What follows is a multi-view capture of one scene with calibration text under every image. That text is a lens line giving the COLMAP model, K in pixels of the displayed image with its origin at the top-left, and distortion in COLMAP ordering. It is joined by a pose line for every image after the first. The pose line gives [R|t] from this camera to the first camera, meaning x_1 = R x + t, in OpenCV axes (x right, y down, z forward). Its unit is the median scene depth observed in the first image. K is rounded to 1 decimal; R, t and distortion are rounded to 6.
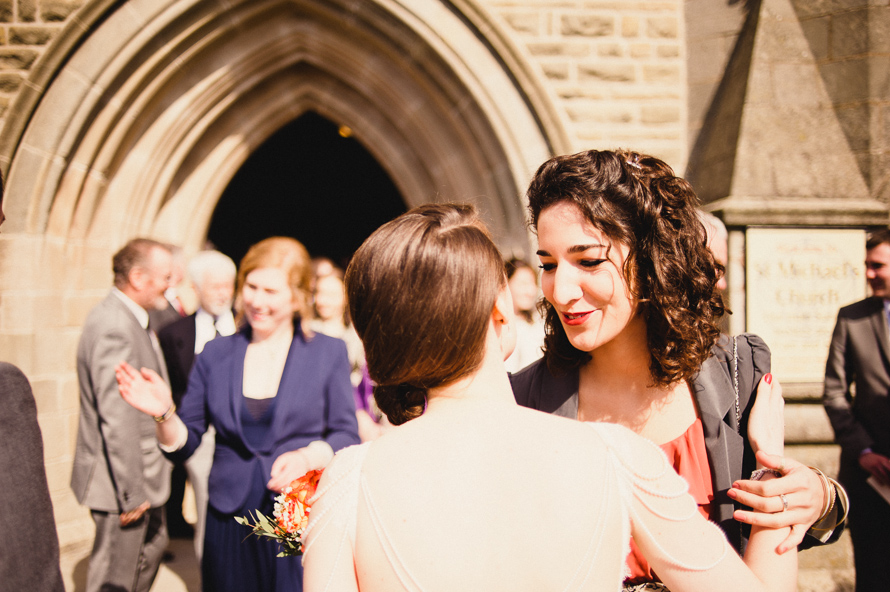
lens RADIAL K [[896.2, 0, 445.0], [0, 896.2, 296.0], [0, 0, 1]] dist [-0.099956, 0.121320]
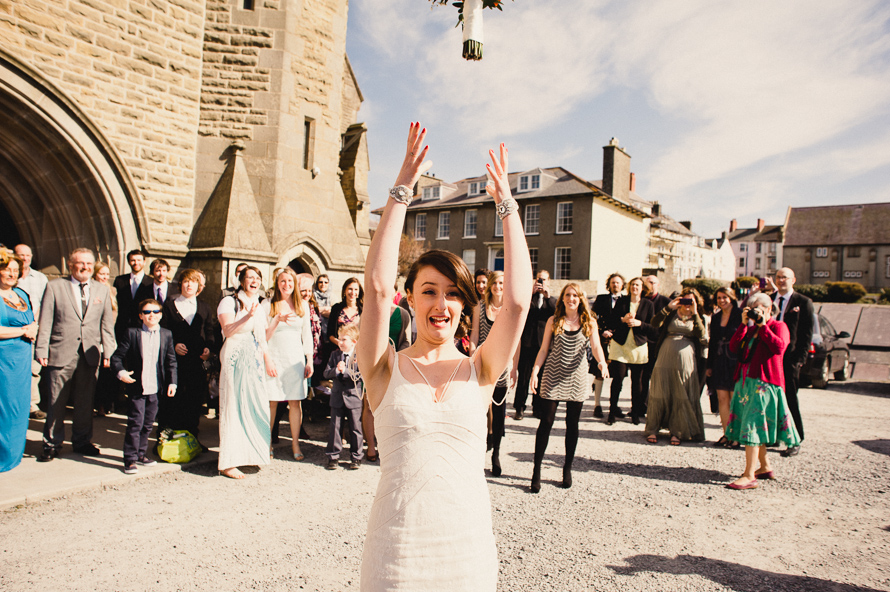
lens RADIAL K [[619.7, 0, 445.0], [0, 619.7, 296.0], [0, 0, 1]] dist [-0.092021, 0.085146]
pose [[0.624068, 0.042745, 0.780200, -0.538201], [-0.047361, 0.998736, -0.016835, 0.022411], [-0.779934, -0.026445, 0.625303, -0.472453]]
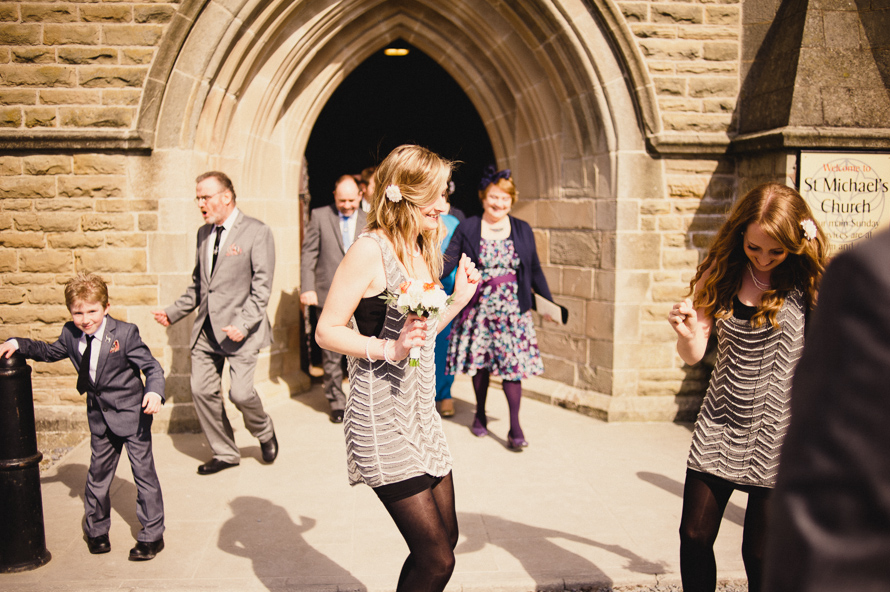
lens RADIAL K [[896.2, 0, 445.0], [0, 896.2, 296.0], [0, 0, 1]] dist [-0.099956, 0.121320]
pose [[0.999081, 0.003014, 0.042756, -0.176262], [-0.006980, 0.995650, 0.092915, 0.012124], [-0.042290, -0.093128, 0.994756, -0.184303]]
